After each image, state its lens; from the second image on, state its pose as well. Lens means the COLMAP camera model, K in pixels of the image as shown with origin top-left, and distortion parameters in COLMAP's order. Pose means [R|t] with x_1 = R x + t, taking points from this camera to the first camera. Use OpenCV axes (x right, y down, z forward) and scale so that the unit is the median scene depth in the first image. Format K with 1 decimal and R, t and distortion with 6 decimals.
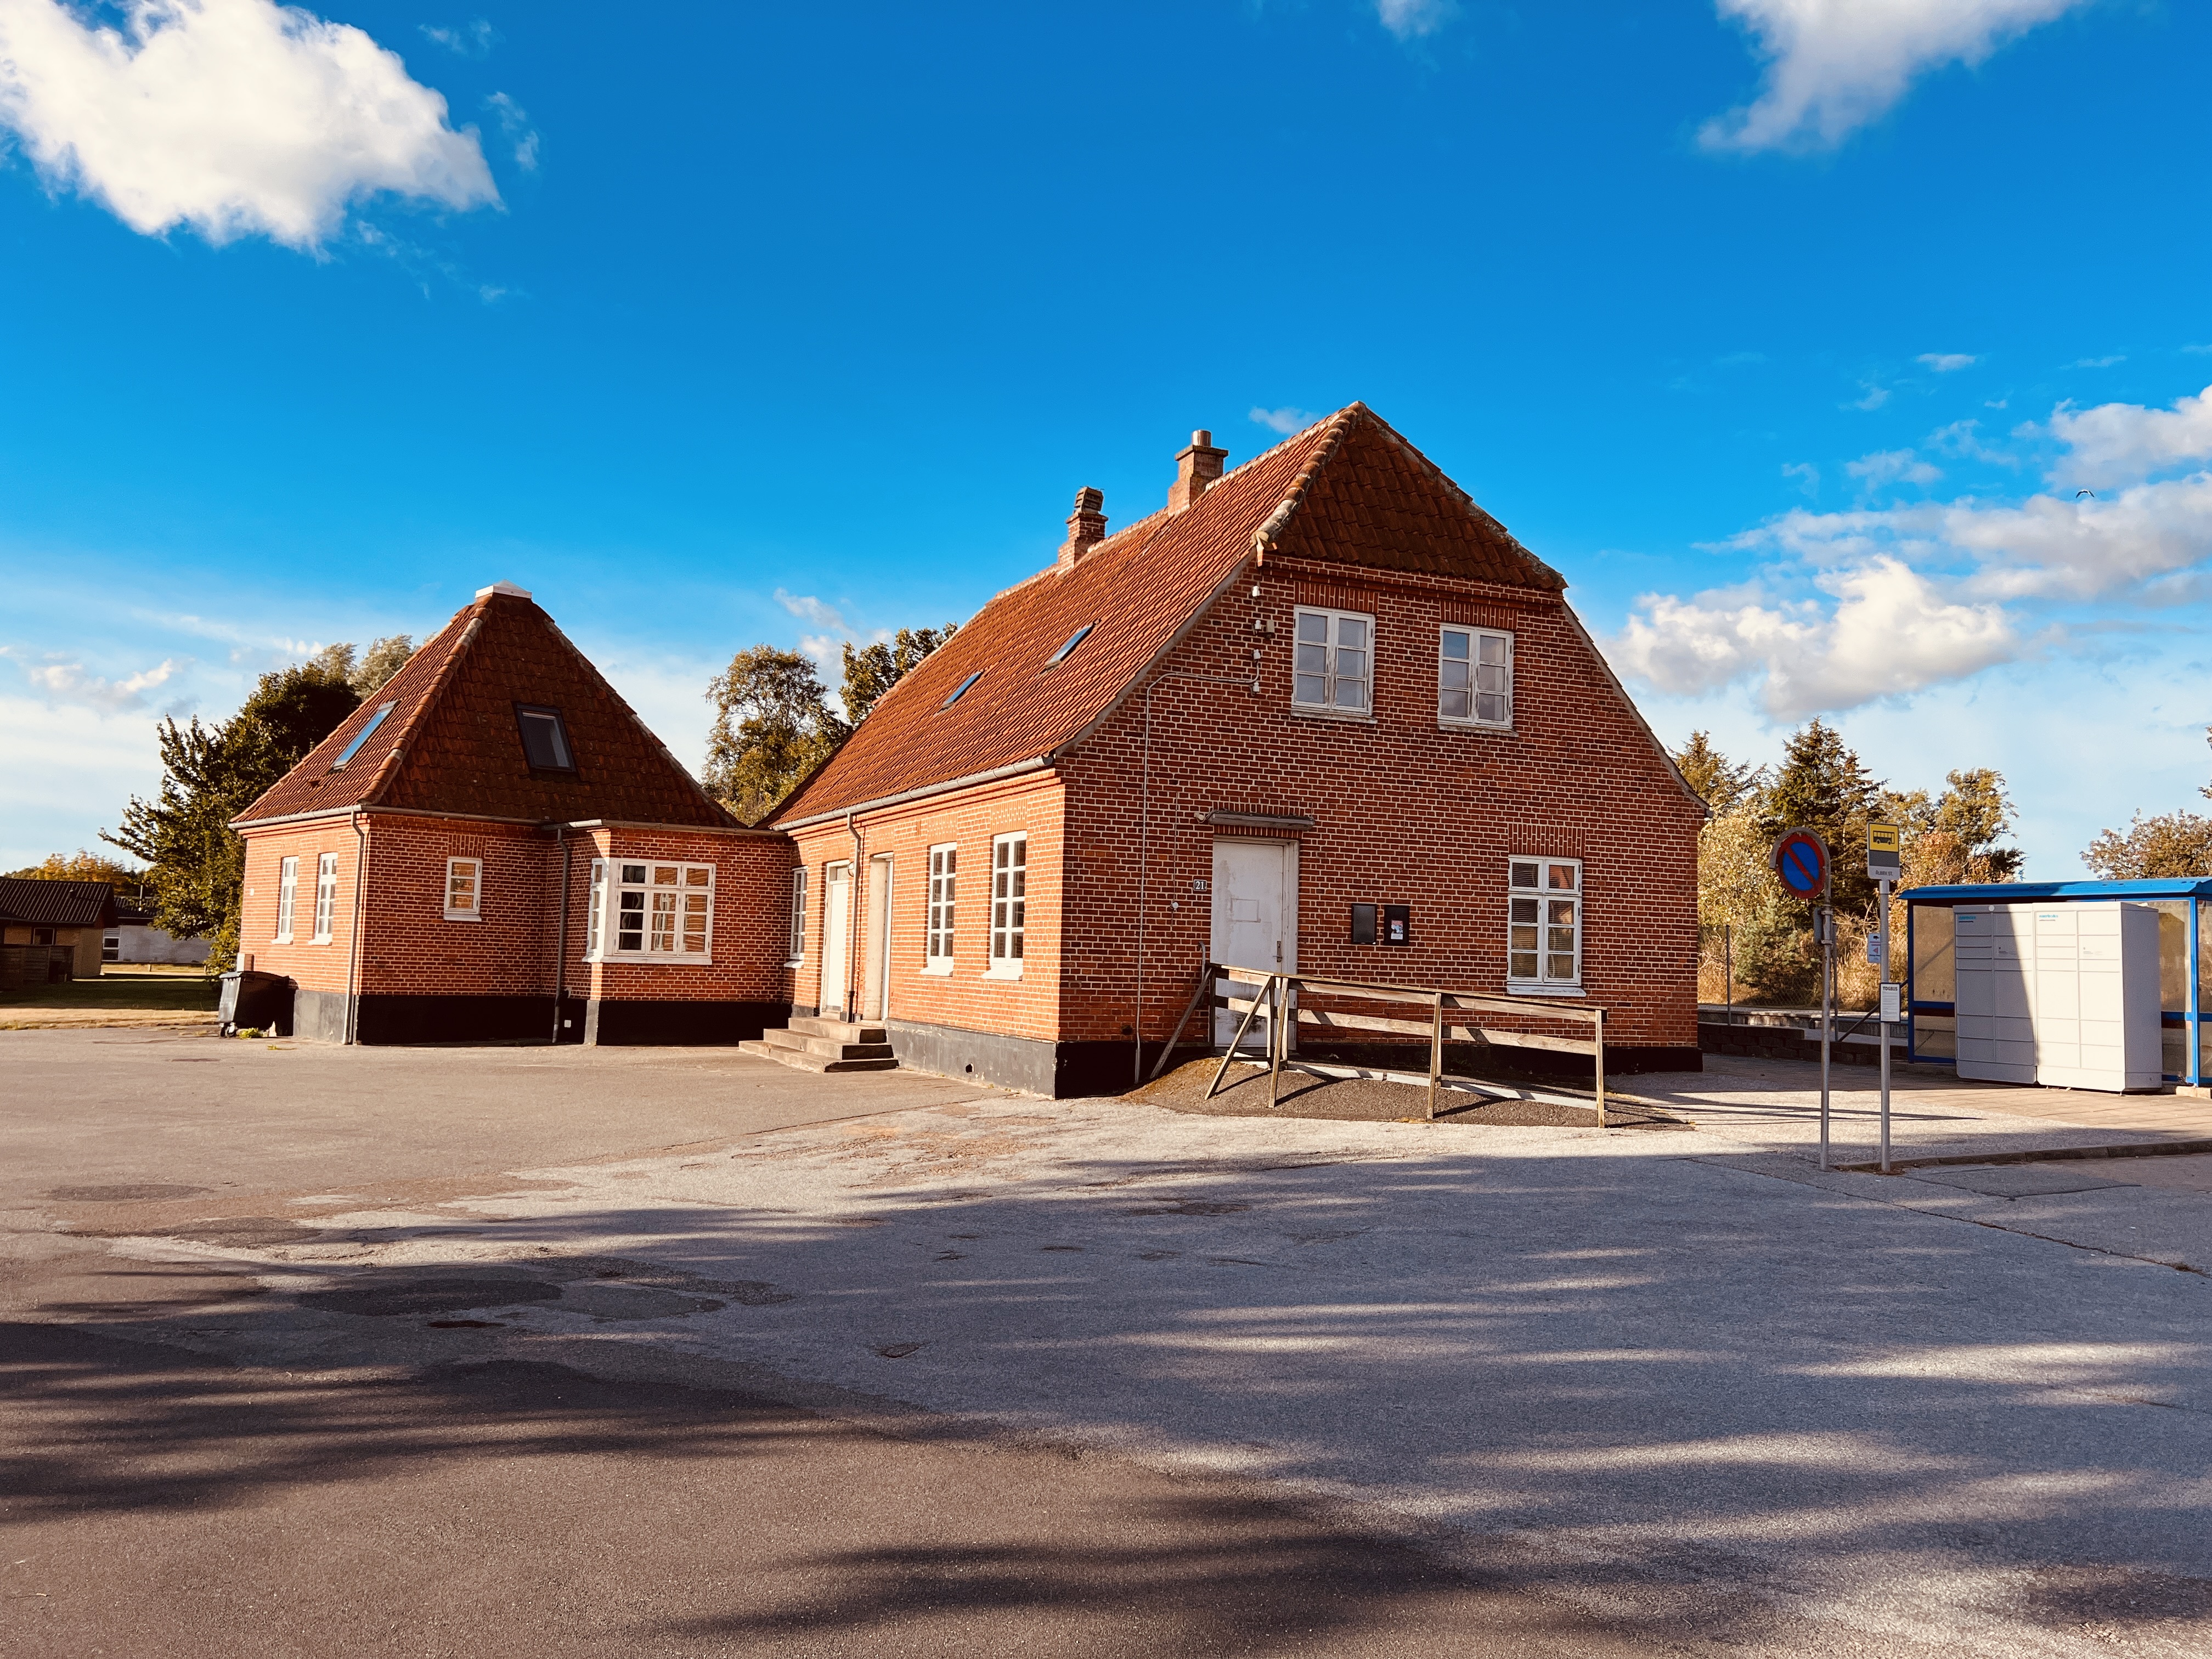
lens RADIAL K [[1567.2, 0, 1151.0], [0, 1567.2, 830.4], [0, 0, 1]] dist [0.028096, -0.000928]
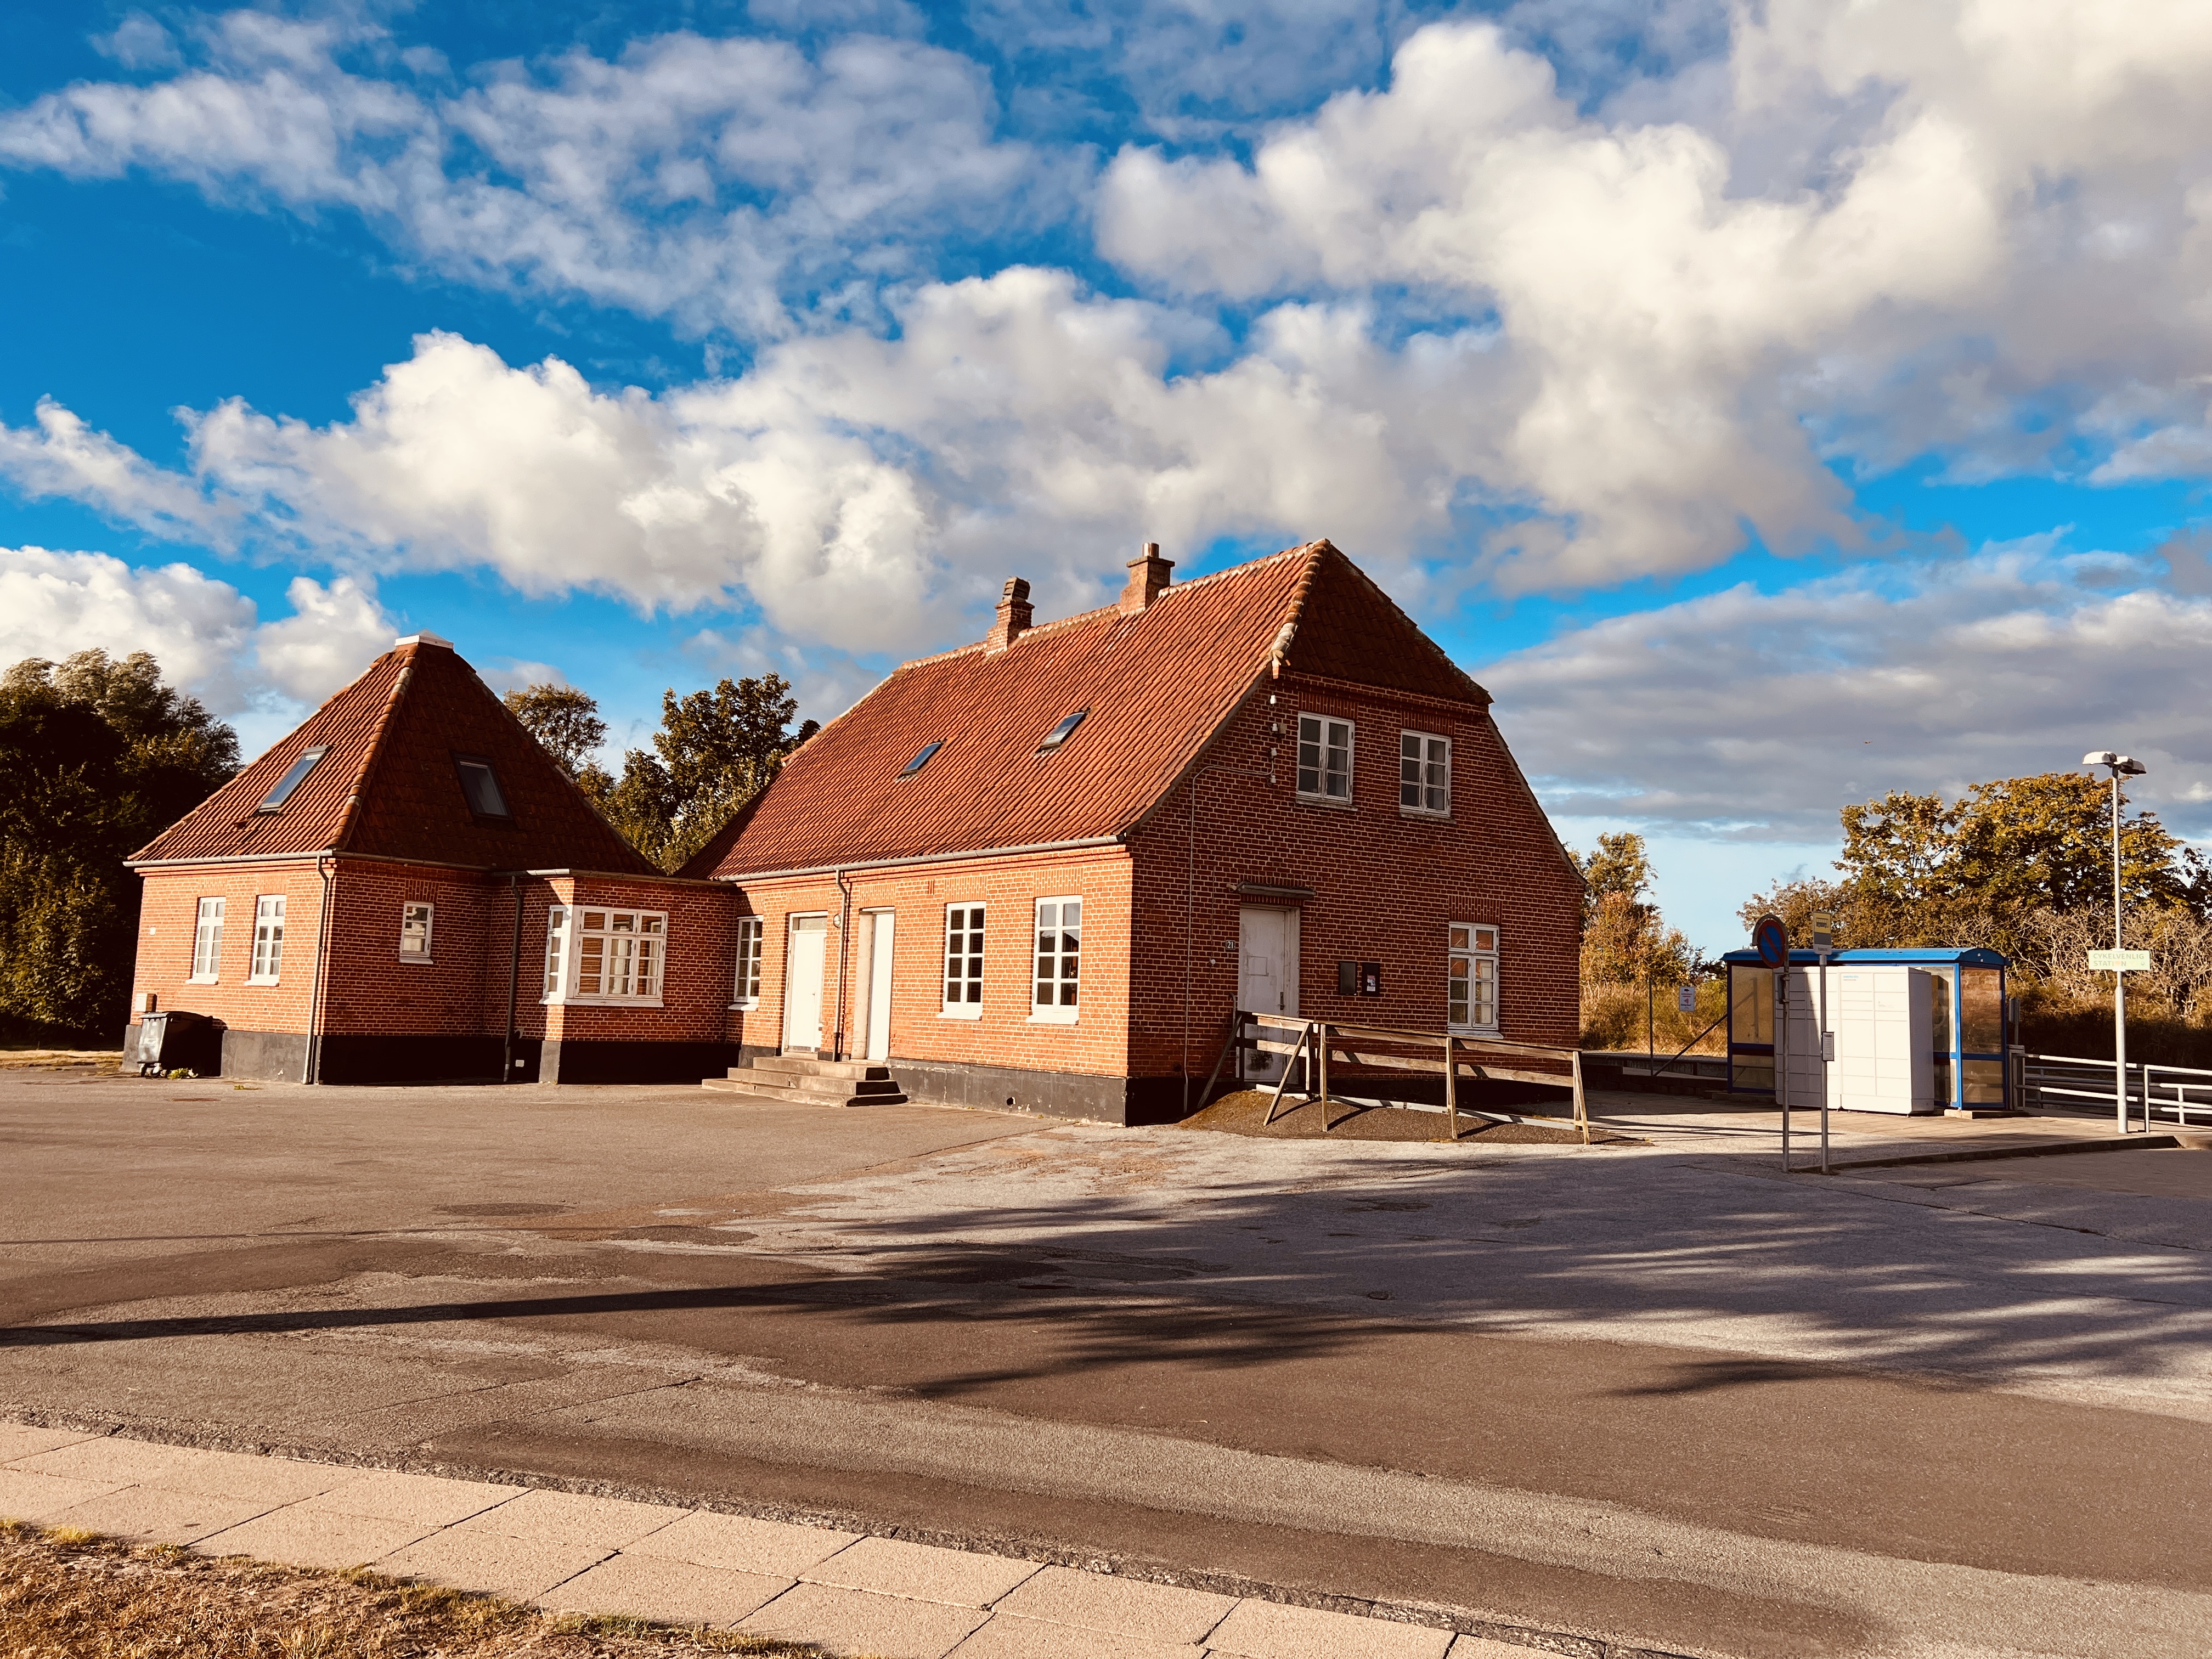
lens RADIAL K [[1565.5, 0, 1102.2], [0, 1565.5, 824.3], [0, 0, 1]] dist [0.029177, -0.002109]
pose [[0.981893, 0.026971, 0.187507, -0.196483], [-0.021711, 0.999312, -0.030054, -0.012860], [-0.188188, 0.025438, 0.981803, -0.102846]]
